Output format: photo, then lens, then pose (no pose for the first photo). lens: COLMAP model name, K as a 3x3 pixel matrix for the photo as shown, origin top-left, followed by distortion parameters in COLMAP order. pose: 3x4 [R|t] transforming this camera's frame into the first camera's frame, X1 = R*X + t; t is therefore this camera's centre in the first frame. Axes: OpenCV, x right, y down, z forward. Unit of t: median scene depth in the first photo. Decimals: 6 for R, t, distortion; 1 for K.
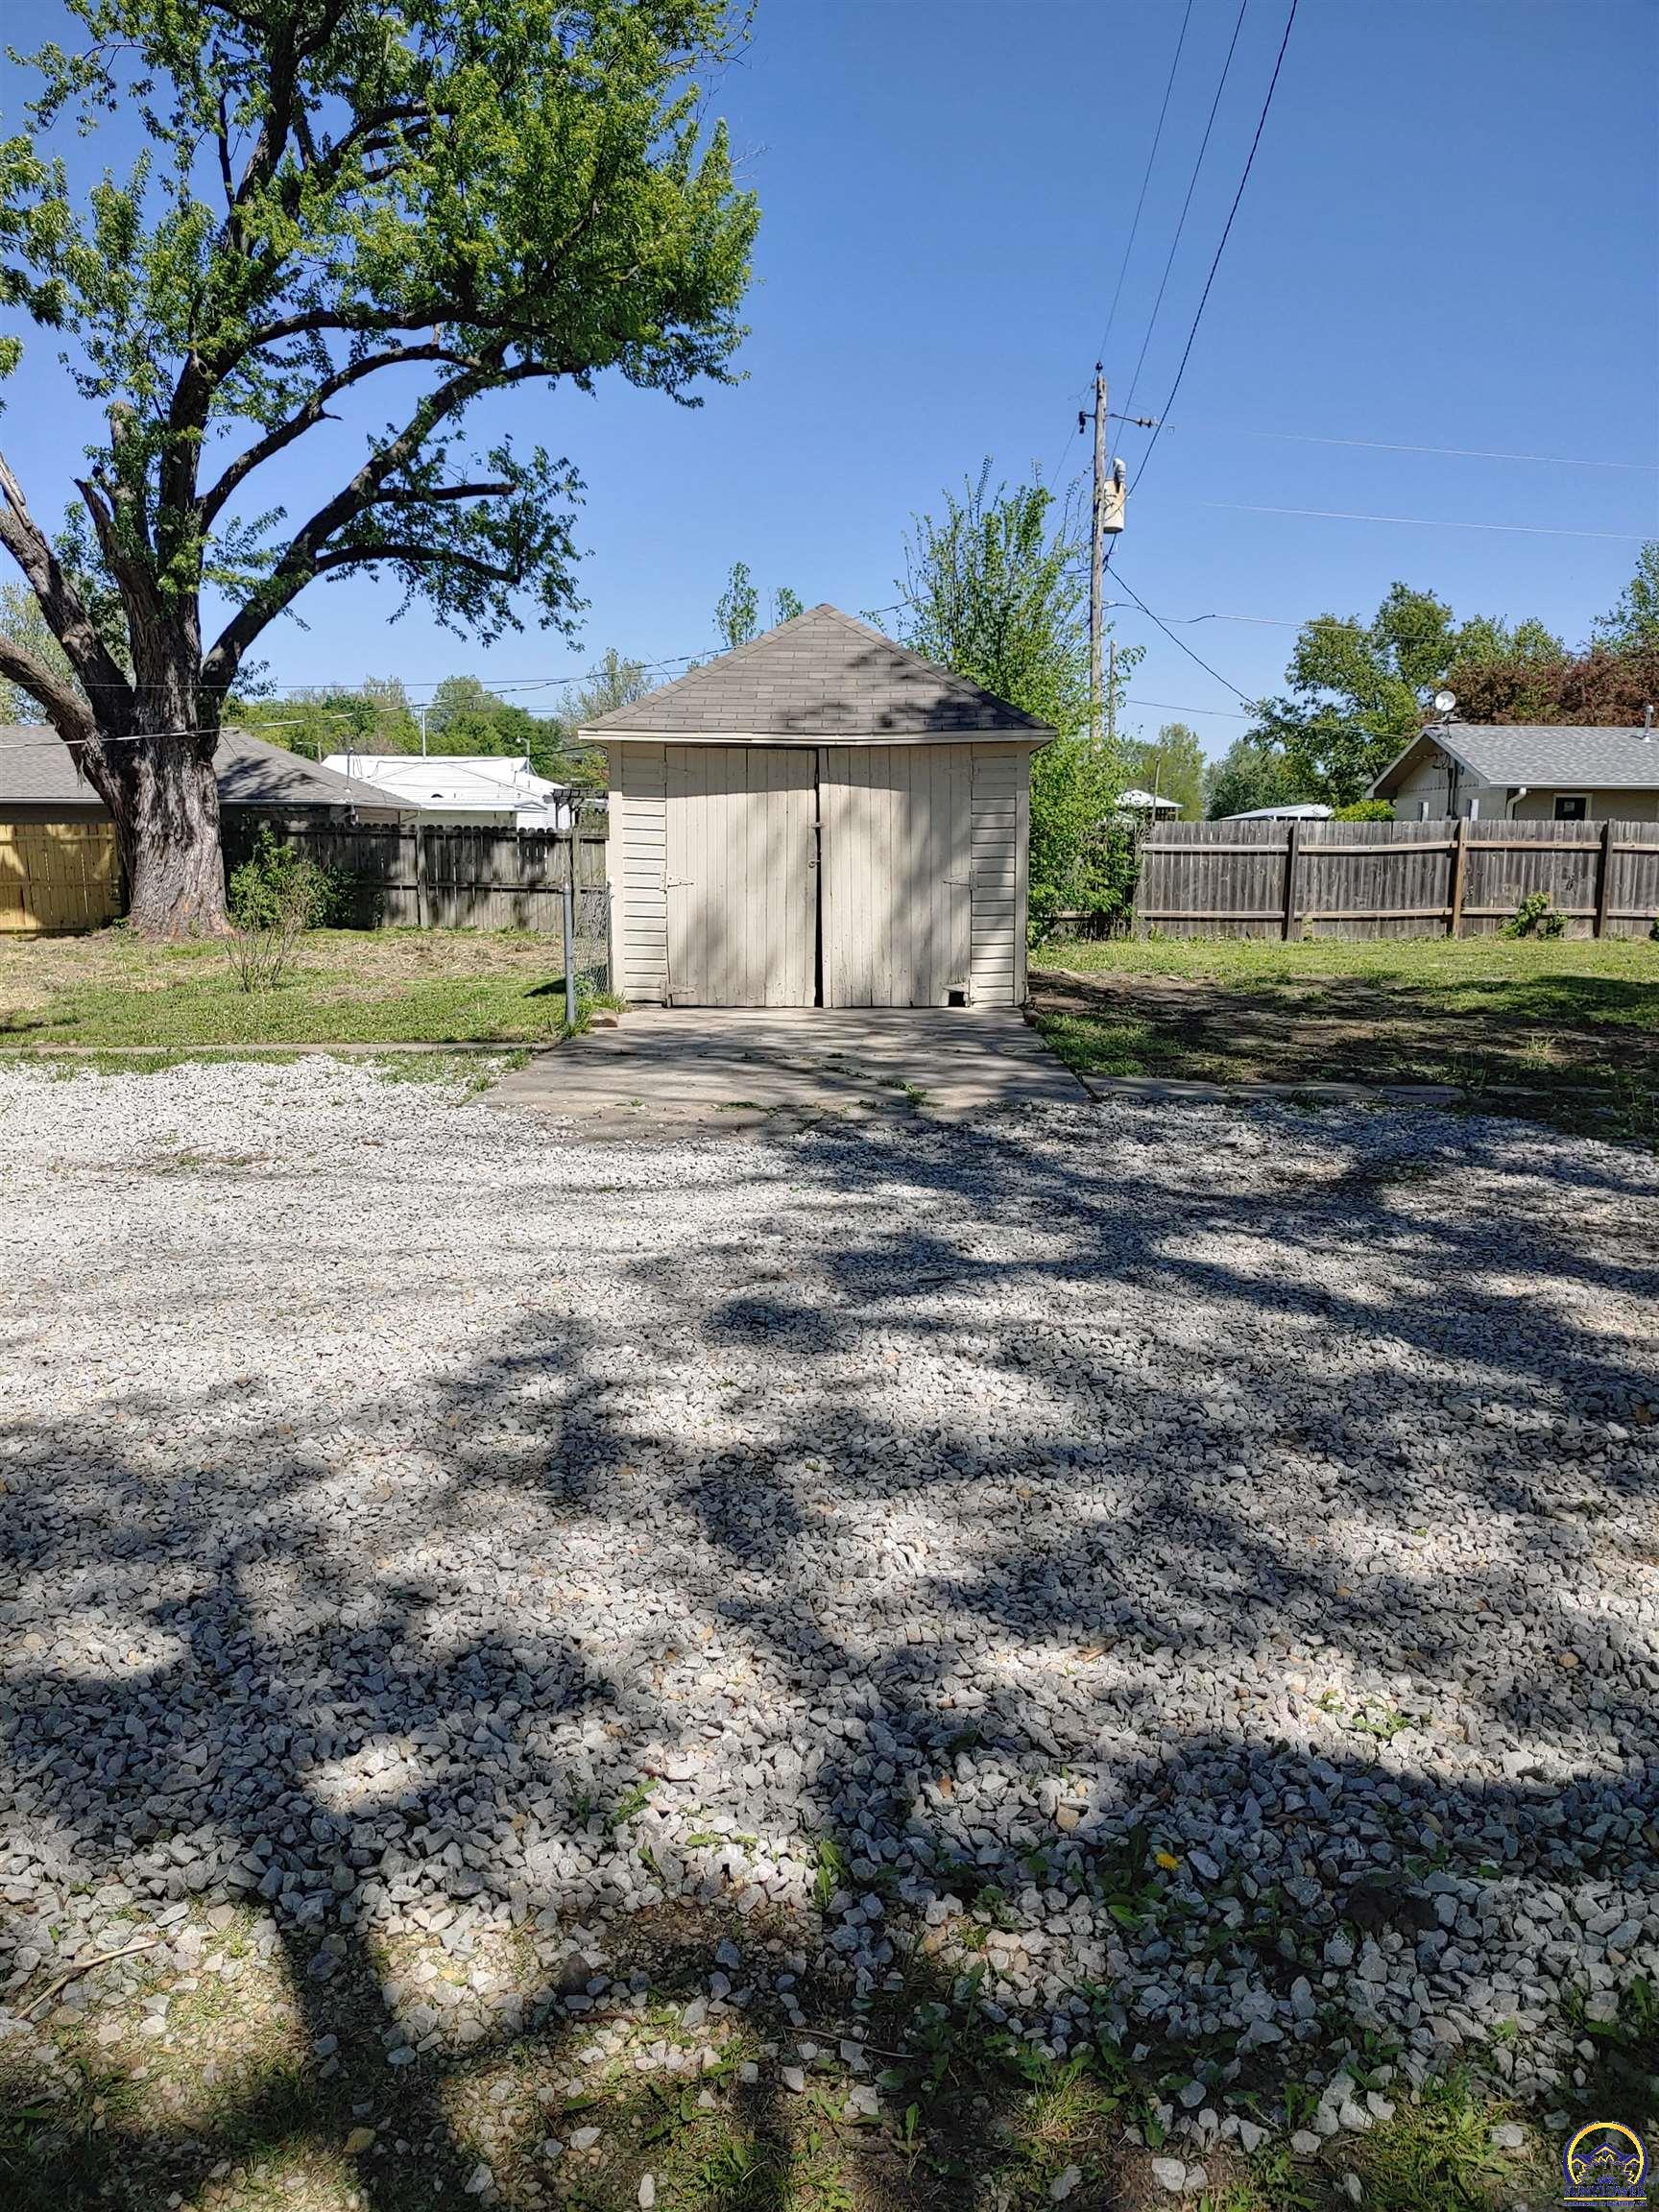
lens RADIAL K [[1702.5, 0, 840.0], [0, 1702.5, 1106.4], [0, 0, 1]] dist [0.004022, 0.017943]
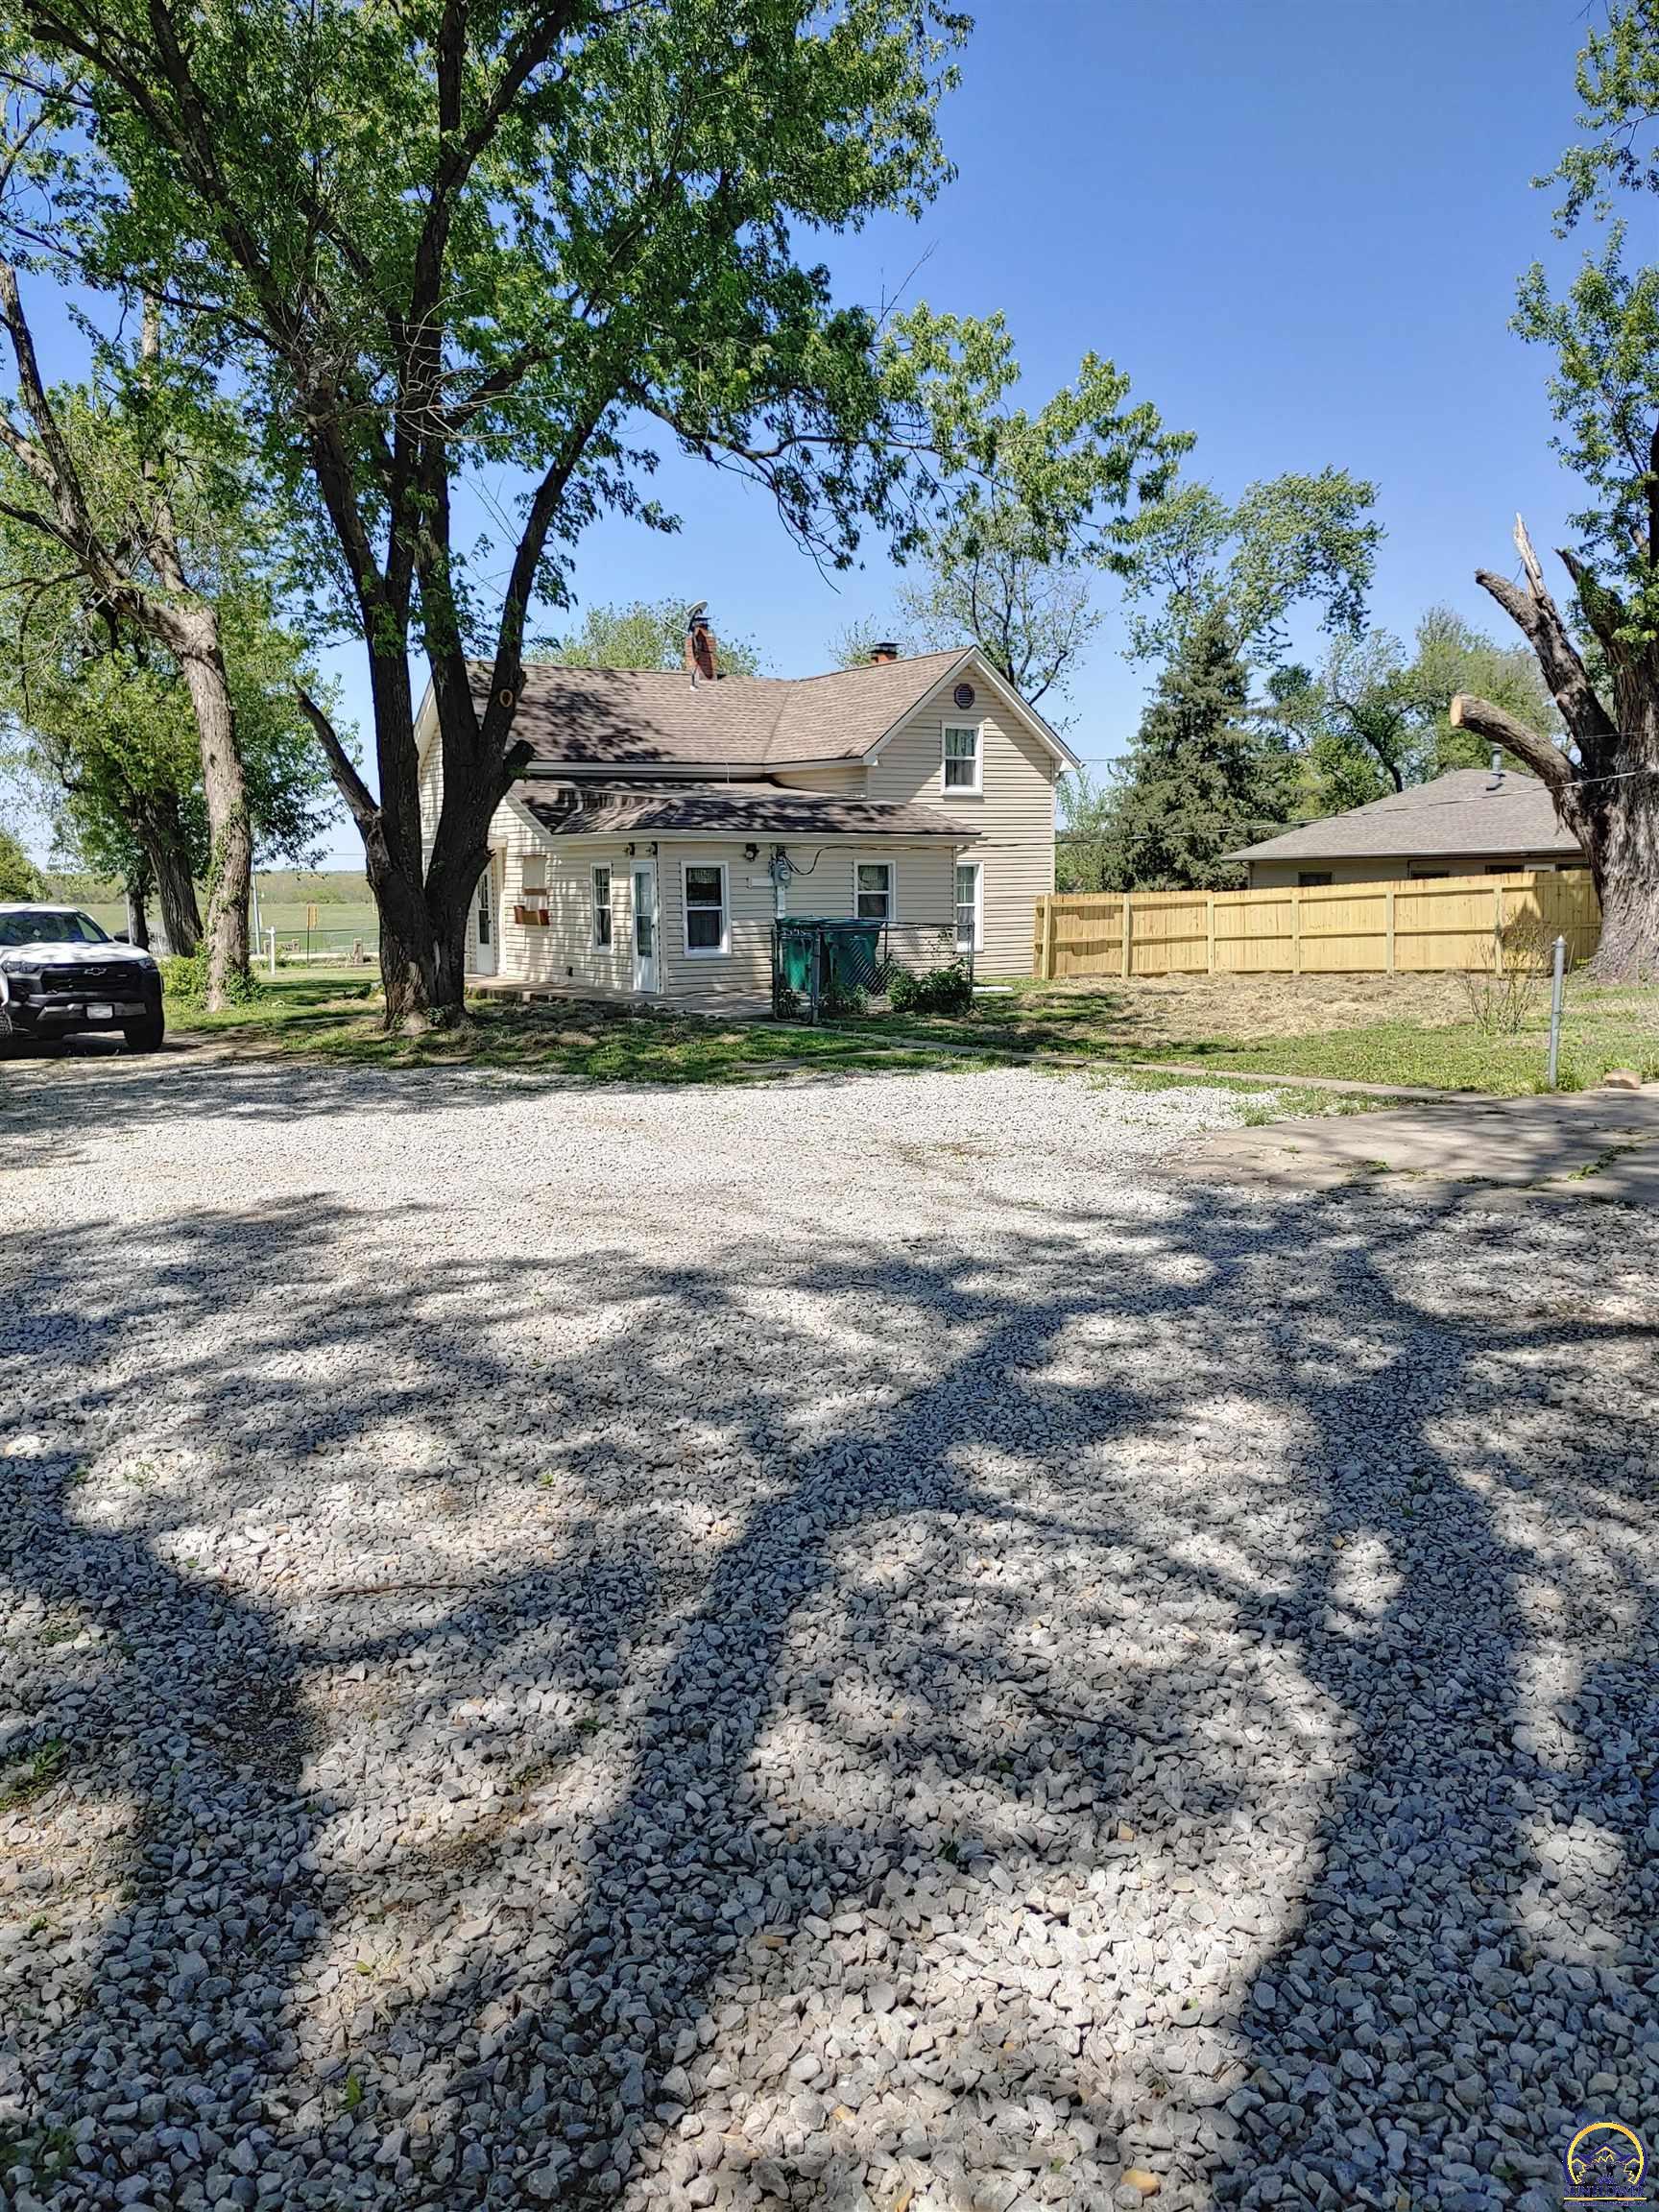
lens RADIAL K [[1702.5, 0, 840.0], [0, 1702.5, 1106.4], [0, 0, 1]] dist [0.004022, 0.017943]
pose [[0.513215, 0.091320, -0.853388, 0.245533], [-0.107708, 0.993315, 0.041519, -0.016621], [0.851475, 0.070609, 0.519620, 0.084414]]
